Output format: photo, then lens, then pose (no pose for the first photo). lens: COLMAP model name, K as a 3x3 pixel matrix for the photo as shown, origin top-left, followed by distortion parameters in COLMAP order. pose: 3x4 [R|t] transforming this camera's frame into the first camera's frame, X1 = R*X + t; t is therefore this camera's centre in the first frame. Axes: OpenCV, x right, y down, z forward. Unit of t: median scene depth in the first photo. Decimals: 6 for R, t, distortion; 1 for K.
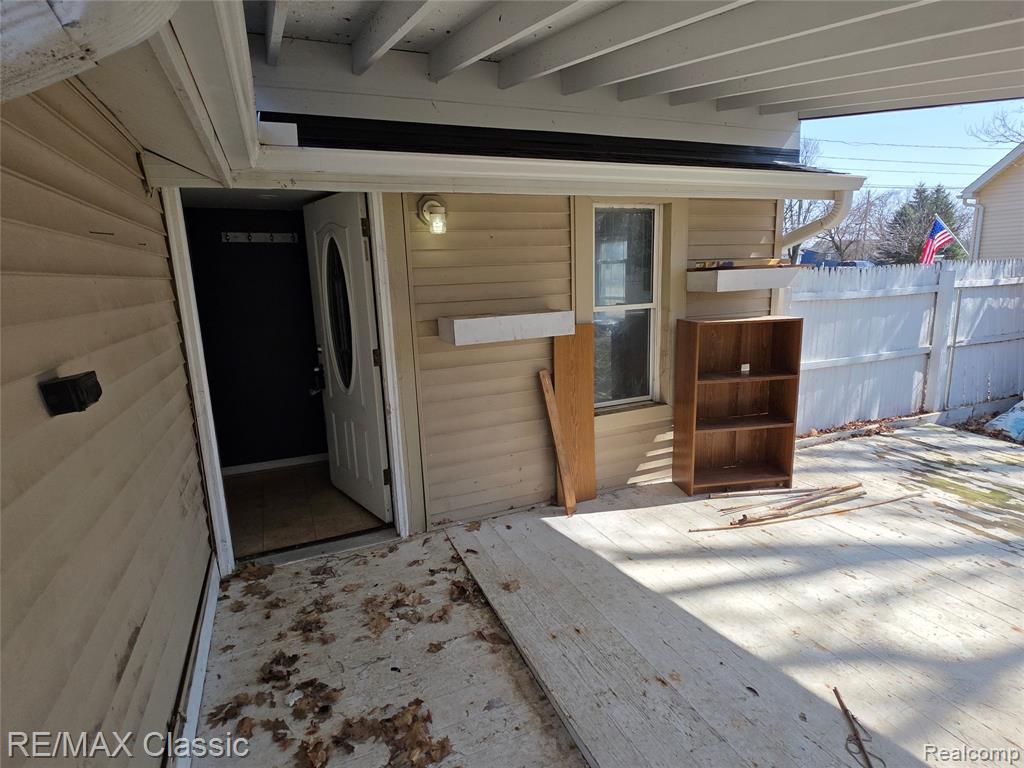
lens RADIAL K [[544.1, 0, 507.7], [0, 544.1, 384.4], [0, 0, 1]] dist [0.015612, -0.007035]
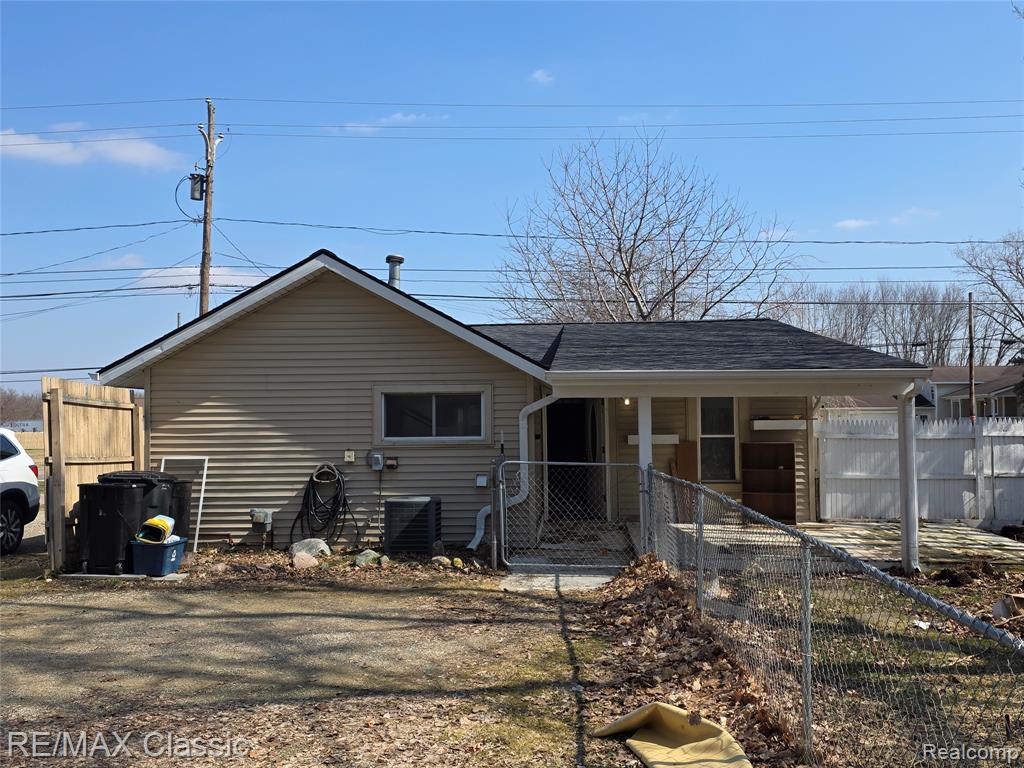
lens RADIAL K [[1188.9, 0, 512.0], [0, 1188.9, 384.0], [0, 0, 1]] dist [0.003252, 0.002348]
pose [[0.930535, 0.013842, -0.365942, 1.267168], [-0.093907, 0.974891, -0.201914, 0.740125], [0.353959, 0.222252, 0.908470, -3.895085]]
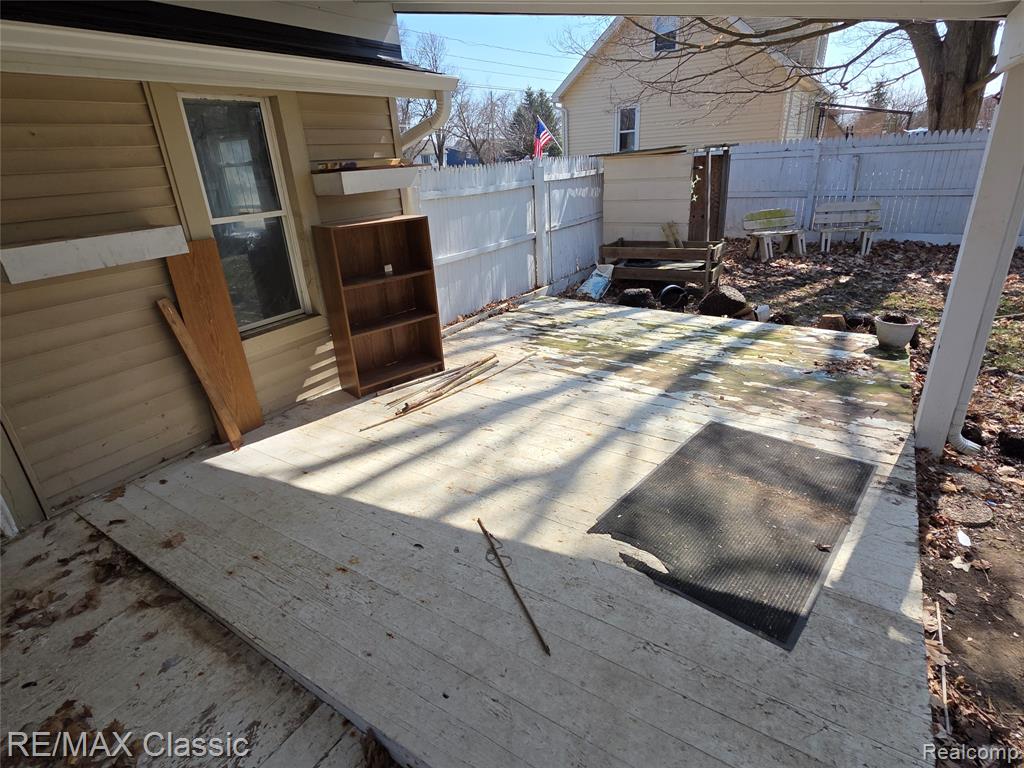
lens RADIAL K [[544.1, 0, 507.7], [0, 544.1, 384.4], [0, 0, 1]] dist [0.015612, -0.007035]
pose [[0.833565, -0.226444, 0.503878, 0.053090], [0.140779, 0.969085, 0.202620, 0.006481], [-0.534183, -0.097961, 0.839674, -0.030415]]
